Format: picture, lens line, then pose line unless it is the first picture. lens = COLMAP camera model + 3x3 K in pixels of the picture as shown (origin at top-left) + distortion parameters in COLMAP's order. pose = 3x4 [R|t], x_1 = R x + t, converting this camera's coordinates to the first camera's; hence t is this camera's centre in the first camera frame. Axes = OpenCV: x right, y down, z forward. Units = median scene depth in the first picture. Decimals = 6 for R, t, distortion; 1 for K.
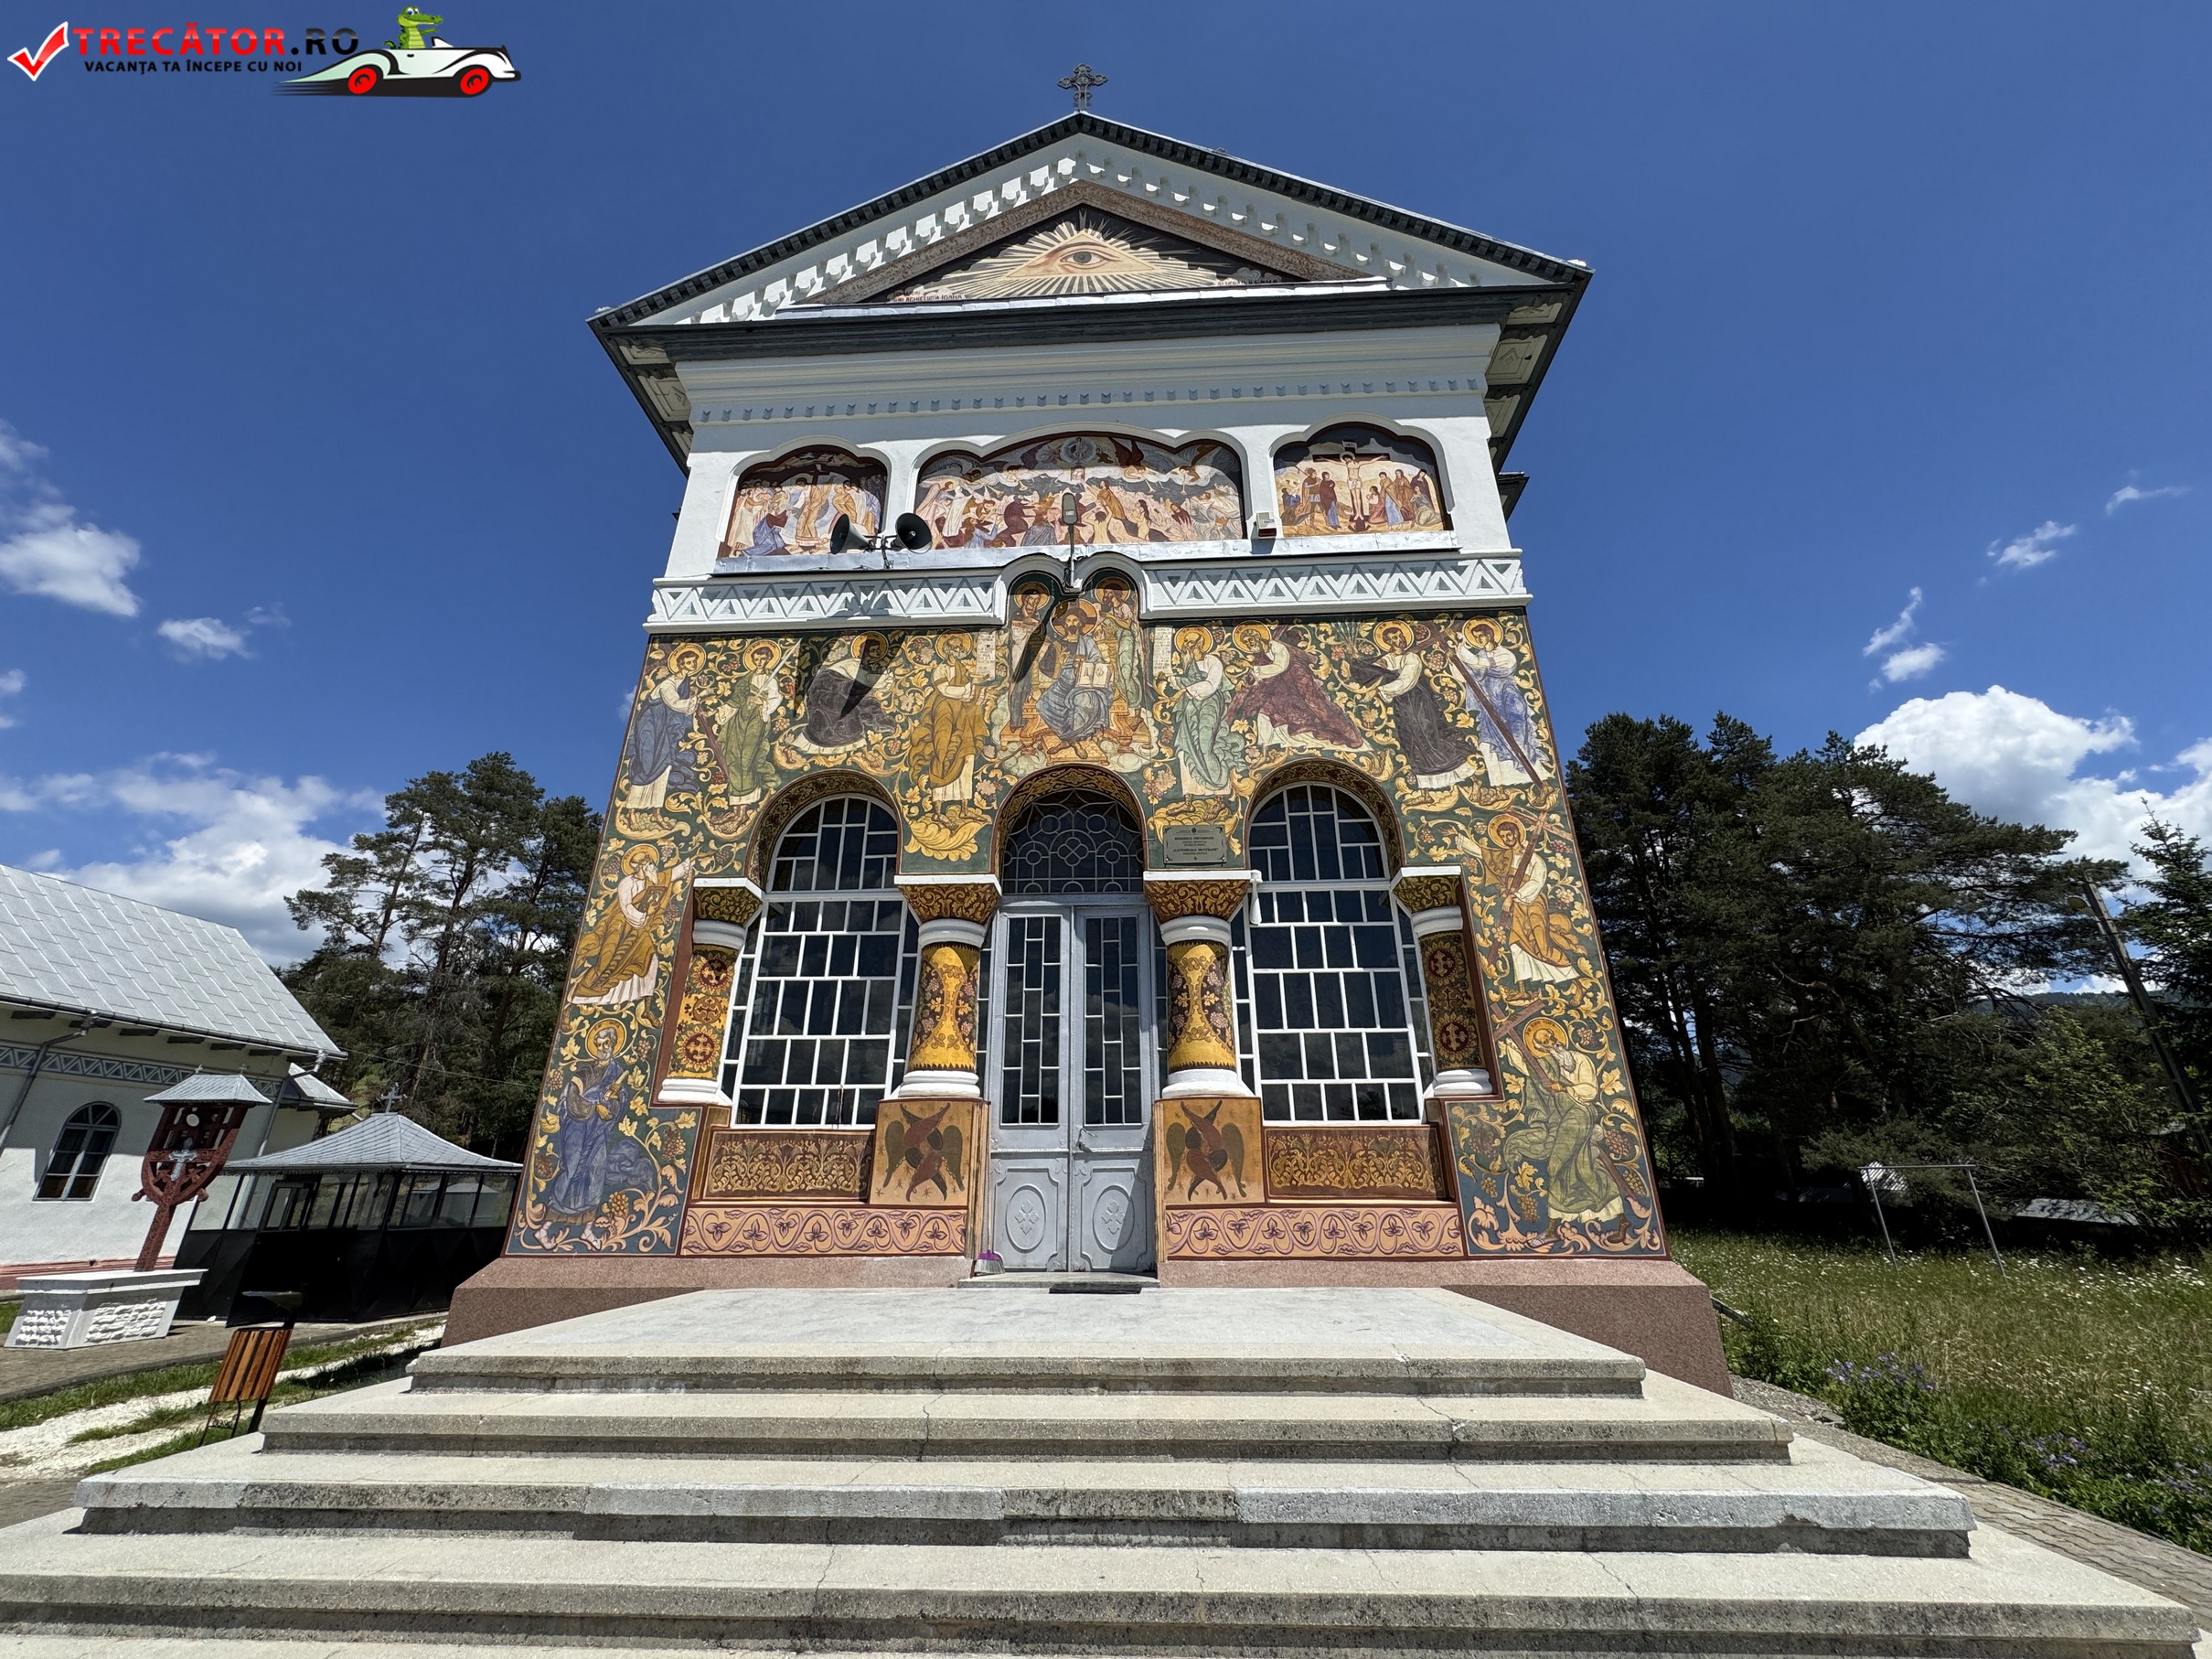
lens RADIAL K [[882.3, 0, 1104.8], [0, 882.3, 822.0], [0, 0, 1]] dist [-0.001064, 0.000487]
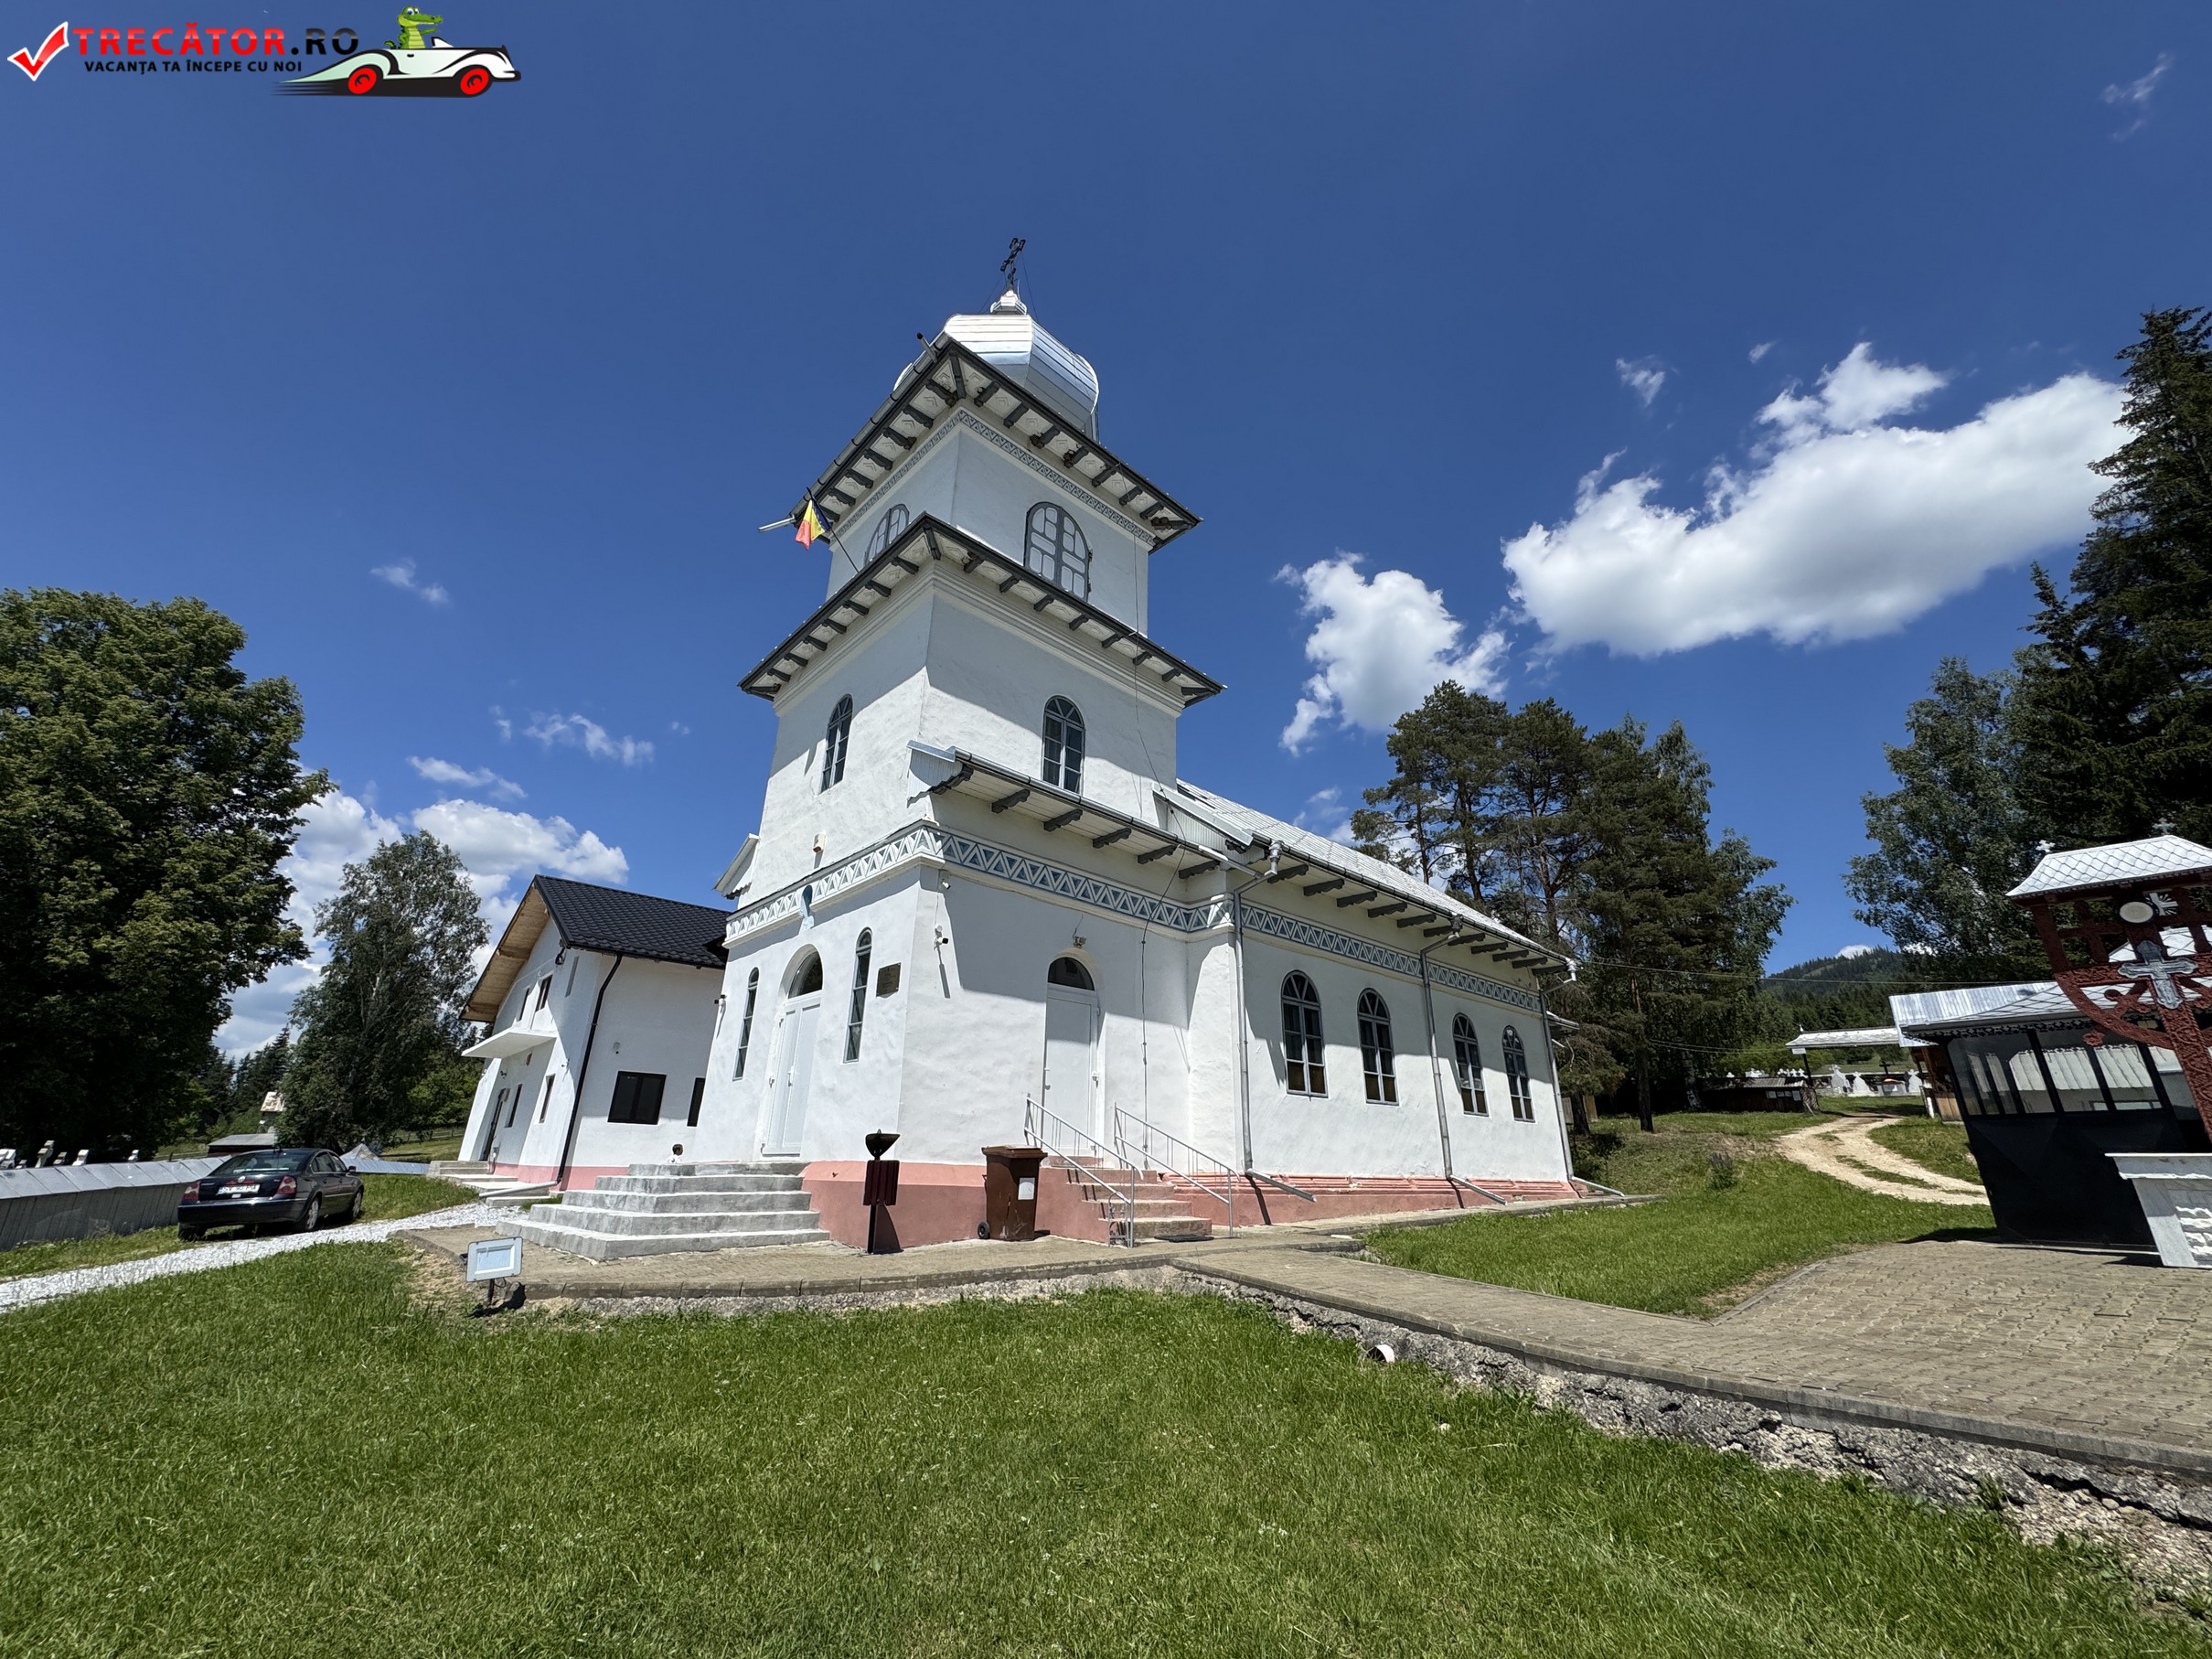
lens RADIAL K [[882.3, 0, 1104.8], [0, 882.3, 822.0], [0, 0, 1]] dist [-0.001064, 0.000487]
pose [[0.716210, -0.241869, -0.654632, -1.736947], [0.254664, 0.963917, -0.077523, 0.225677], [0.649761, -0.111188, 0.751962, 0.156580]]
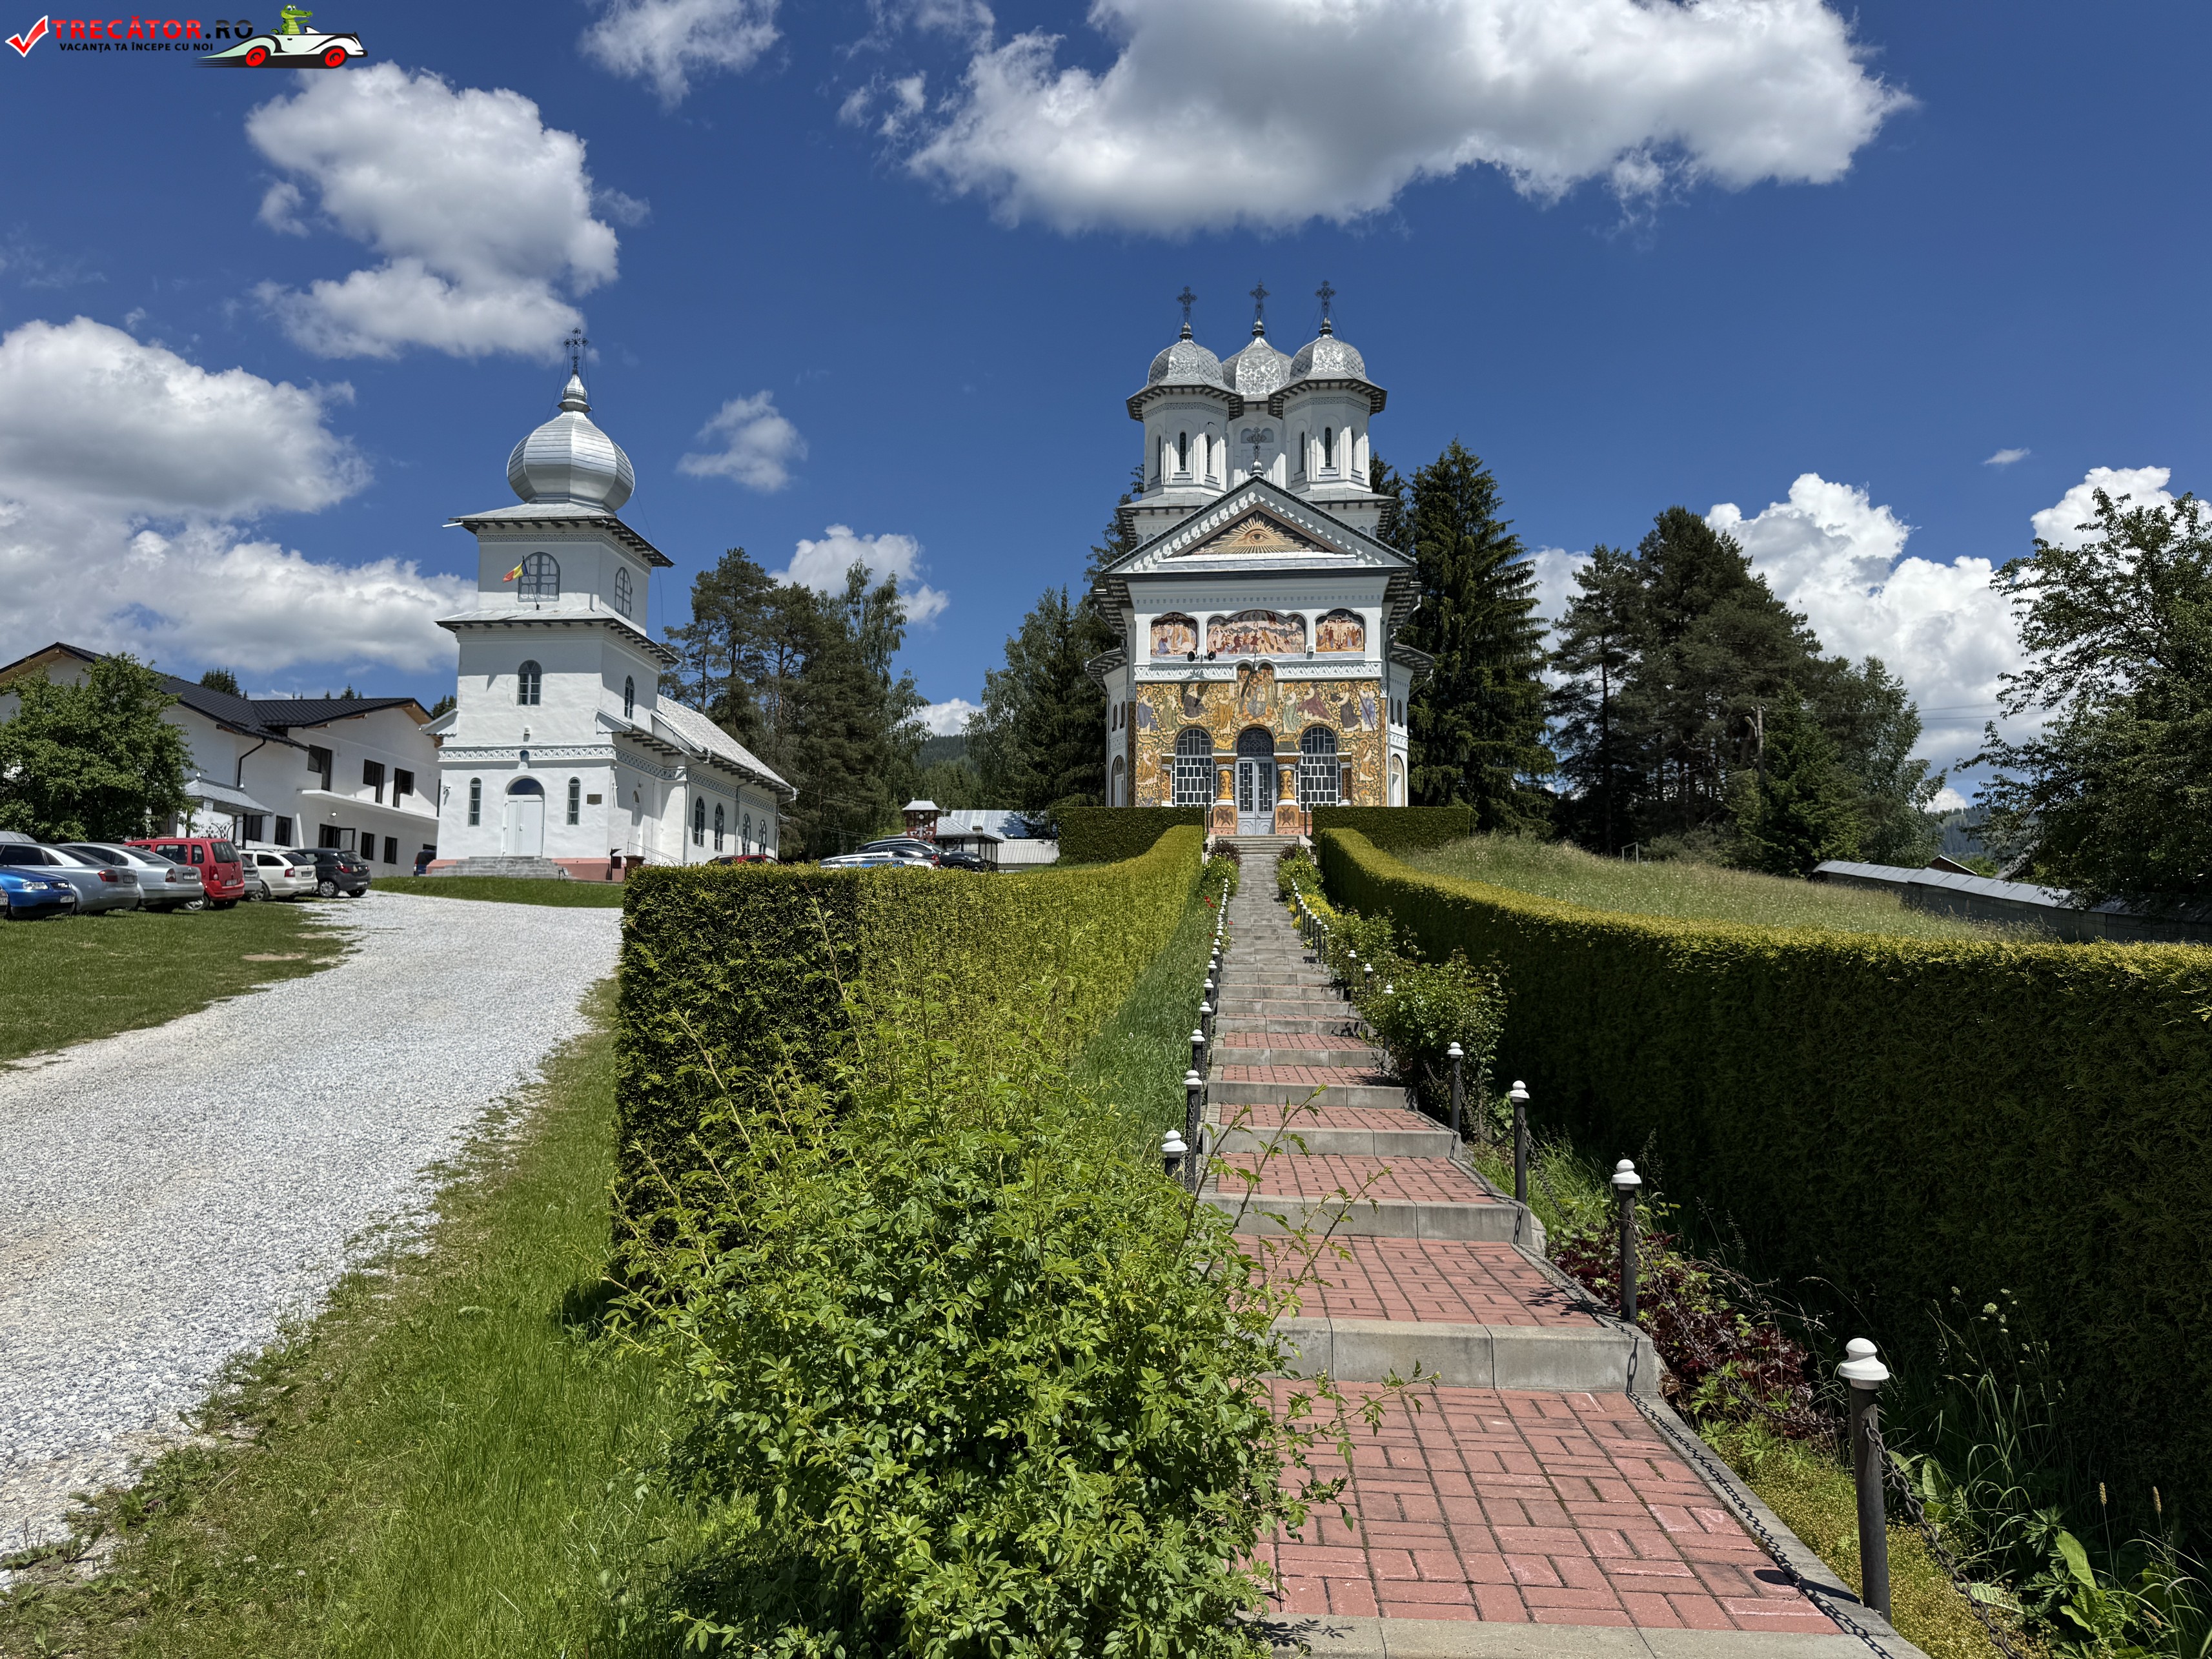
lens RADIAL K [[1546.3, 0, 1103.9], [0, 1546.3, 828.2], [0, 0, 1]] dist [0.184998, -0.417852]
pose [[0.998944, 0.004804, -0.045688, -0.379580], [0.008408, 0.958598, 0.284638, -1.528759], [0.045164, -0.284721, 0.957546, -5.534979]]
